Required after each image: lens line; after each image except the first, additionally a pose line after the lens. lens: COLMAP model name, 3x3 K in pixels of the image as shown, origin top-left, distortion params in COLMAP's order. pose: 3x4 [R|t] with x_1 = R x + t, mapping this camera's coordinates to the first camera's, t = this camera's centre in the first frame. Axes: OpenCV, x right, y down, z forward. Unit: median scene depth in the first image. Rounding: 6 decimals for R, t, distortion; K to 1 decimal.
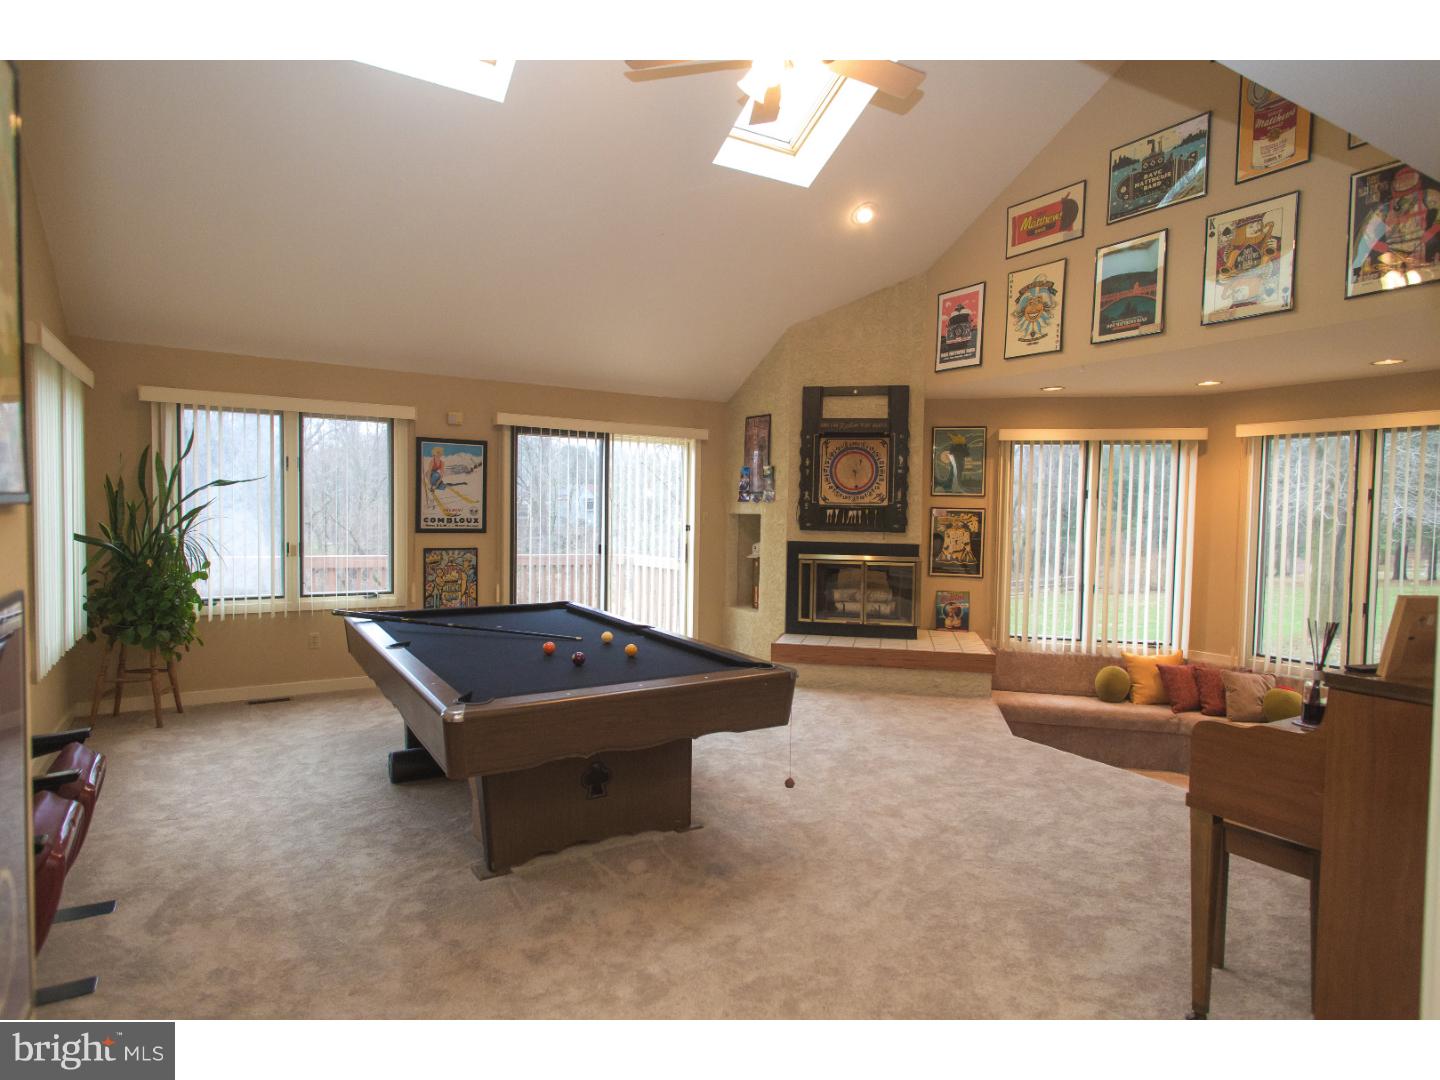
lens RADIAL K [[800.6, 0, 720.0], [0, 800.6, 540.0], [0, 0, 1]] dist [0.006229, -0.000499]
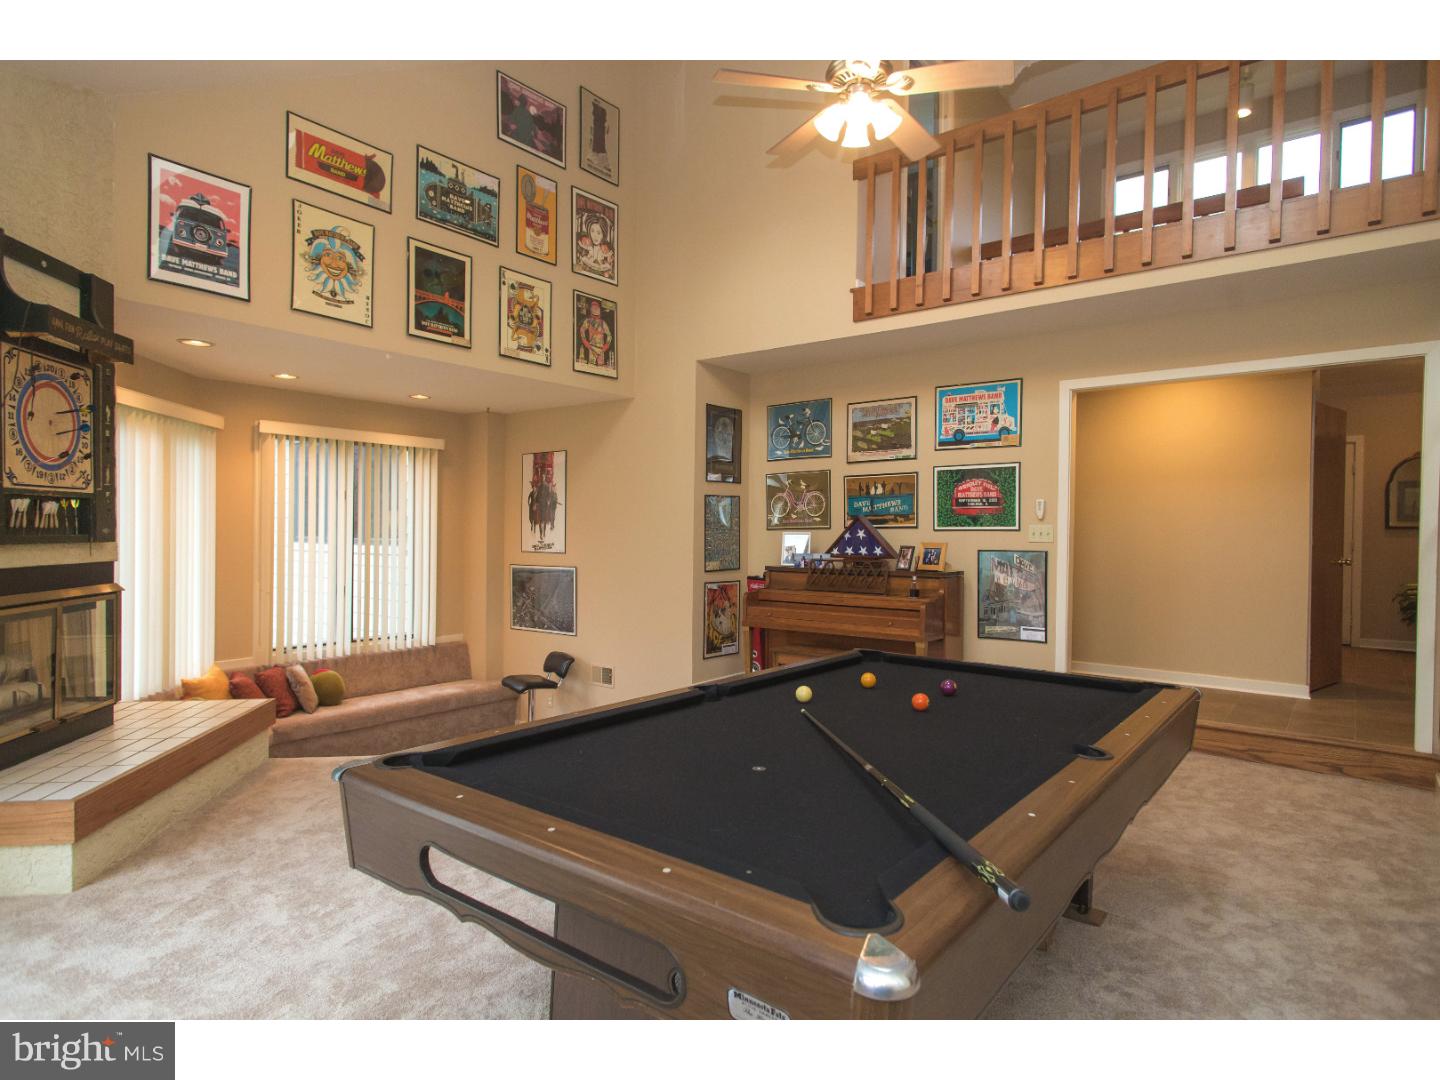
lens RADIAL K [[800.6, 0, 720.0], [0, 800.6, 540.0], [0, 0, 1]] dist [0.006229, -0.000499]
pose [[-0.355963, -0.032540, 0.933934, -0.542163], [0.024251, 0.998735, 0.044041, -0.030029], [-0.934185, 0.038325, -0.354723, 0.945252]]
